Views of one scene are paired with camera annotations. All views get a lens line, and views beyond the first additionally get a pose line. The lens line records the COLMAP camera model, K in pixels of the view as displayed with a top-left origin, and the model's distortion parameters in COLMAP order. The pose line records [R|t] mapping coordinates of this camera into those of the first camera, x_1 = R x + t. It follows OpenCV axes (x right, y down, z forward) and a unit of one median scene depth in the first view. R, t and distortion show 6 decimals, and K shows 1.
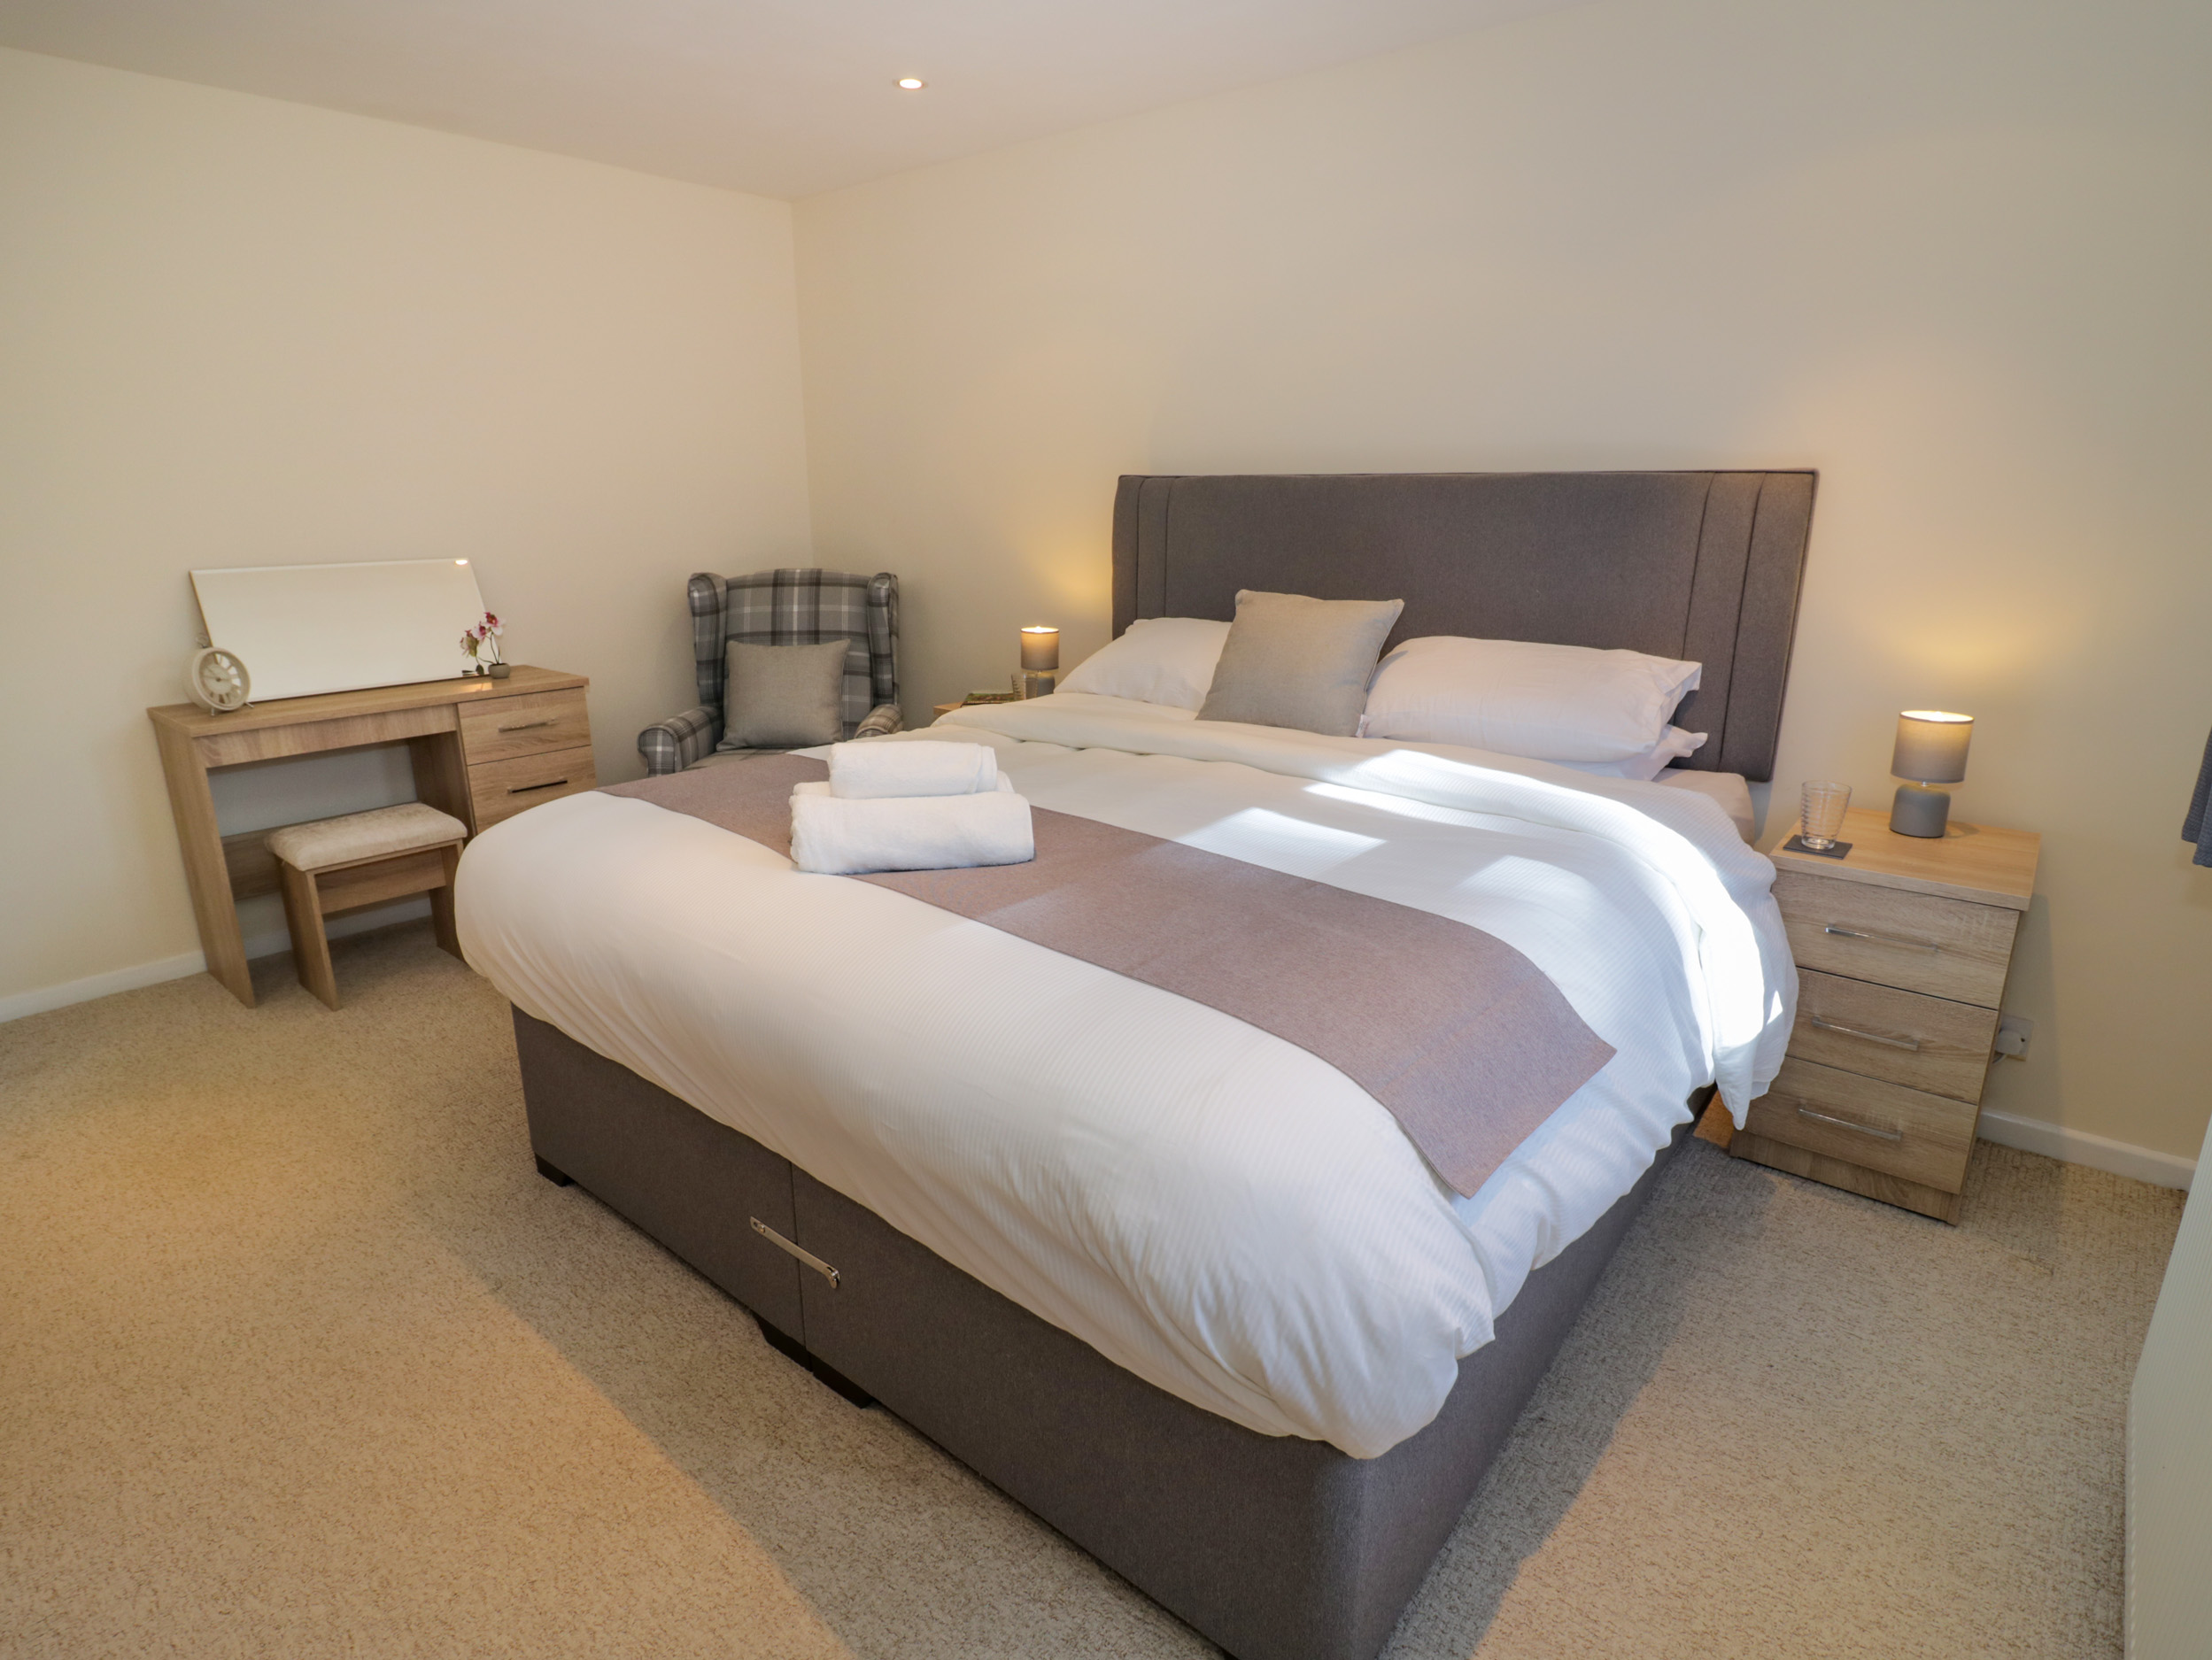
lens RADIAL K [[1198.6, 0, 1105.4], [0, 1198.6, 813.7], [0, 0, 1]] dist [0.000516, -0.000412]
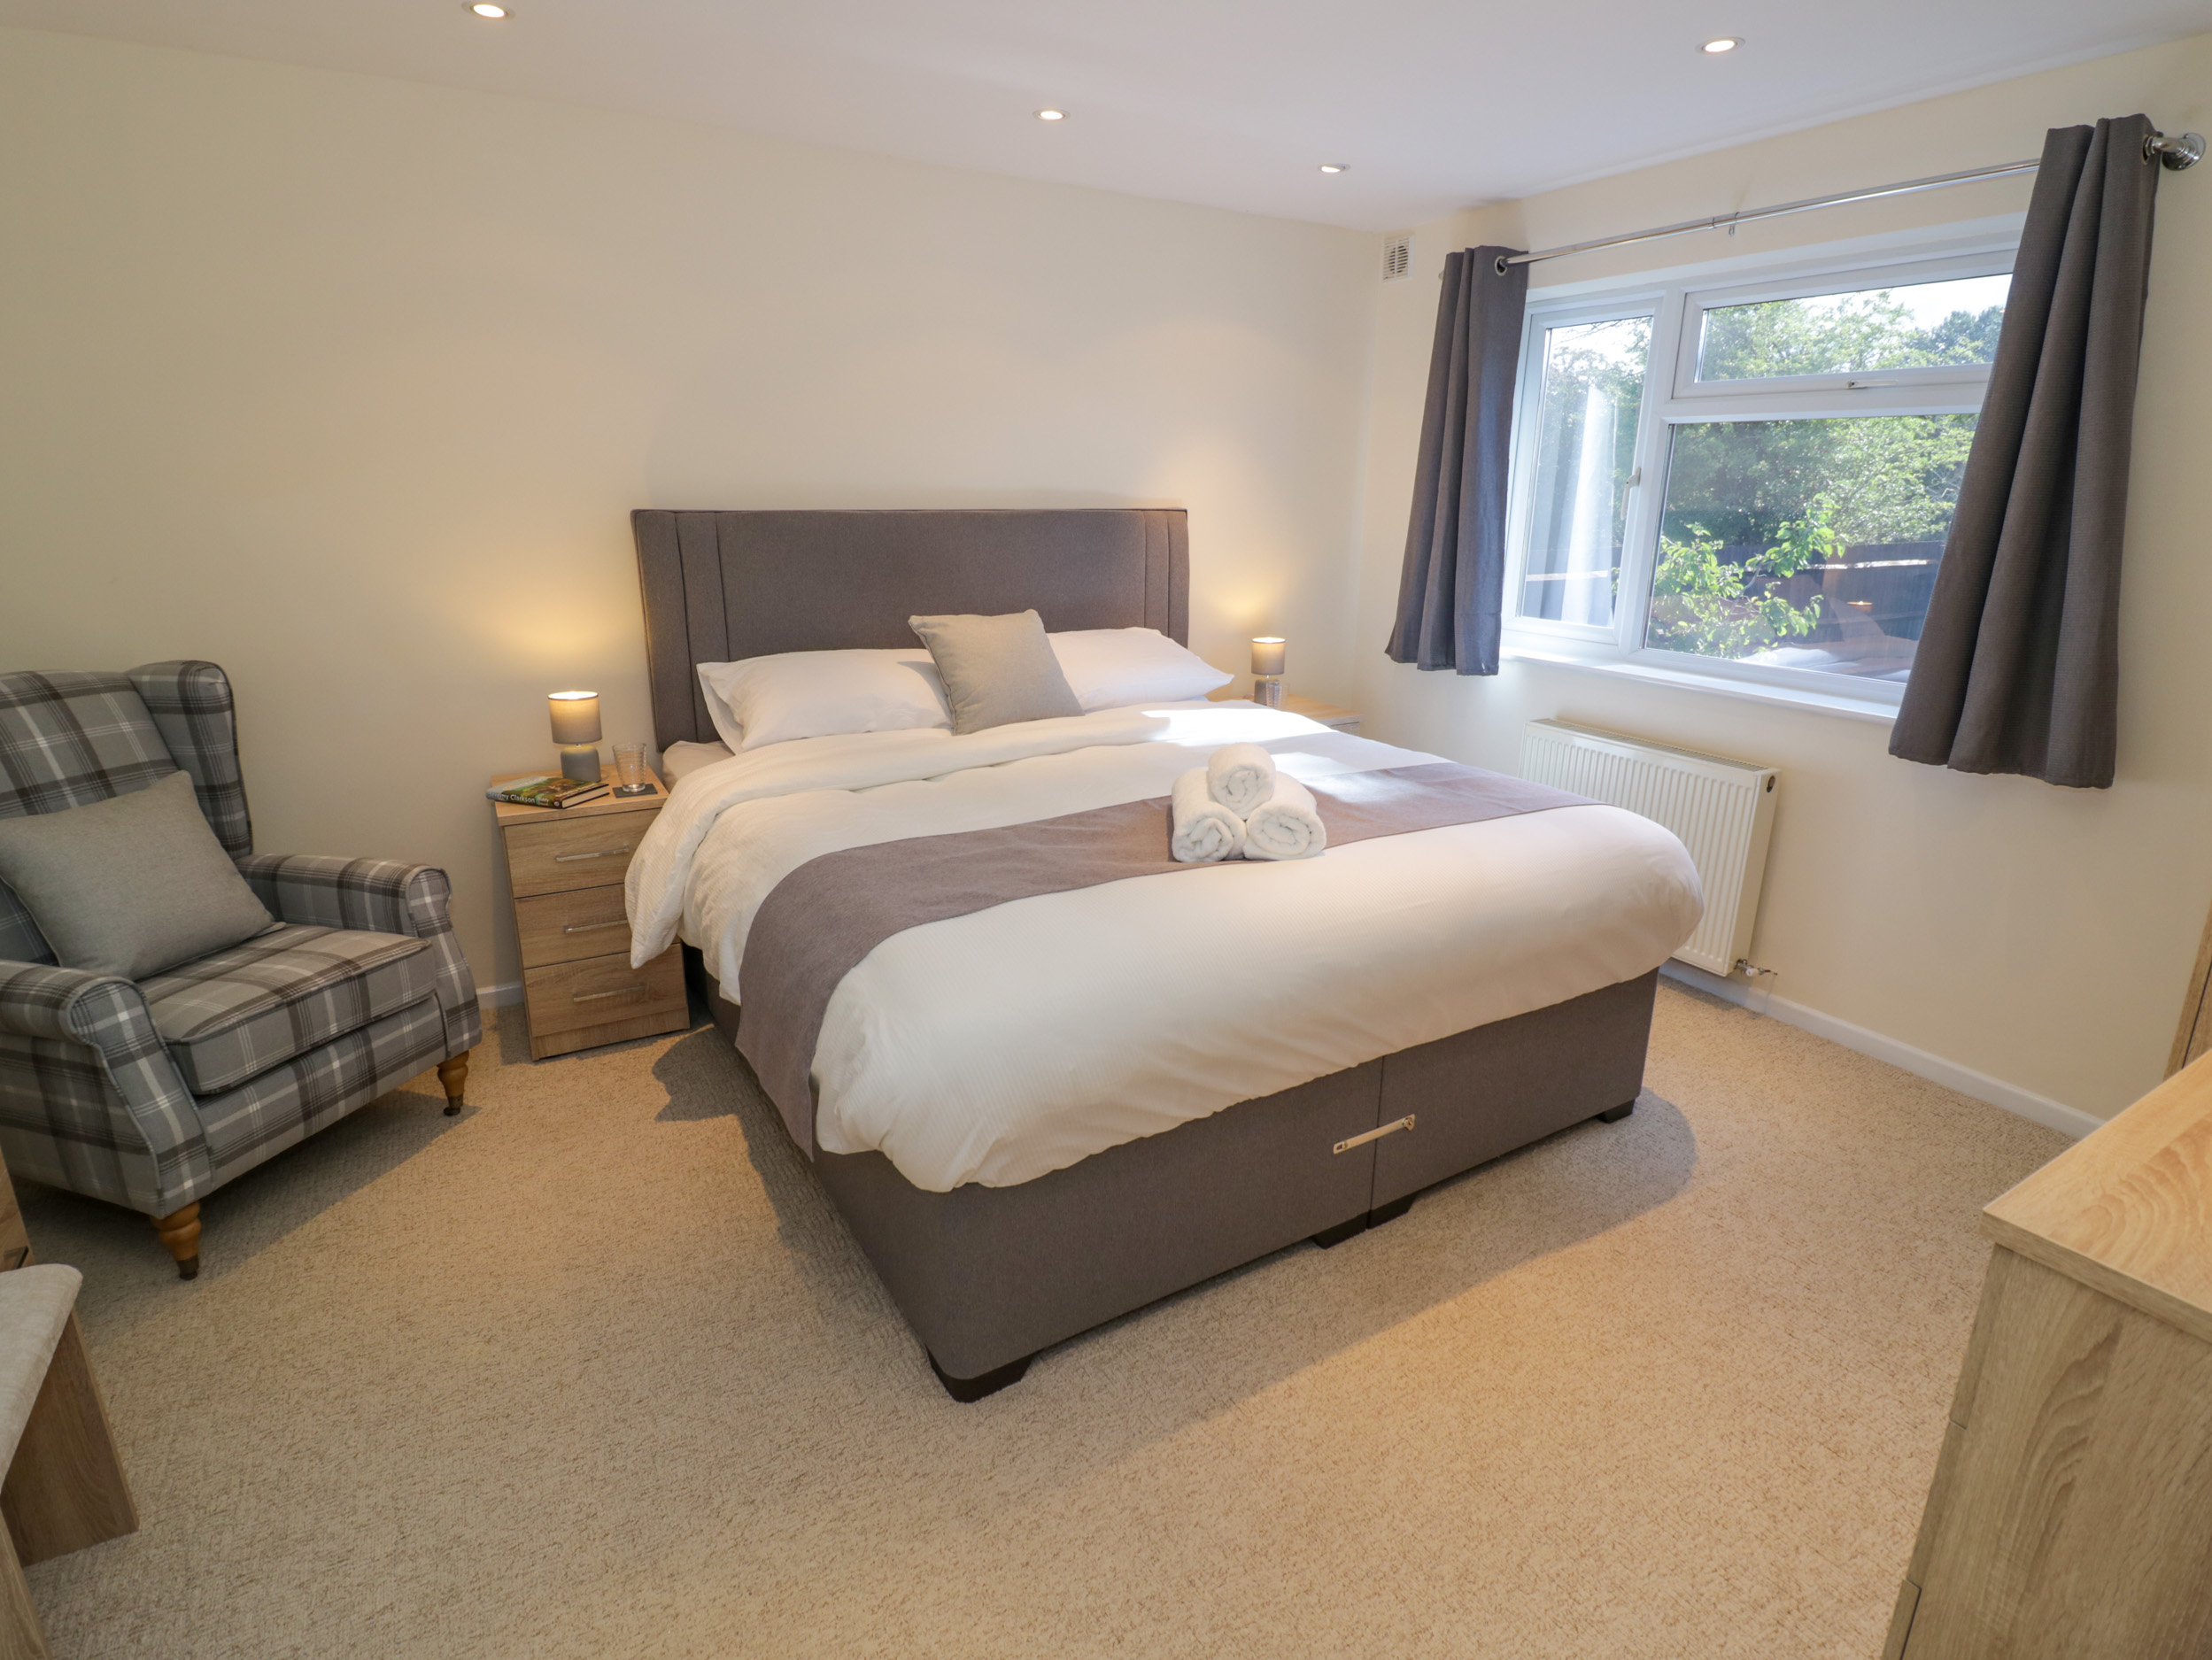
lens RADIAL K [[1148.0, 0, 1106.0], [0, 1148.0, 830.0], [0, 0, 1]] dist [-0.000255, -0.019701]
pose [[0.310287, -0.263196, 0.913482, -0.905024], [0.243650, 0.950831, 0.191195, -0.163860], [-0.918889, 0.163245, 0.359158, 0.501885]]
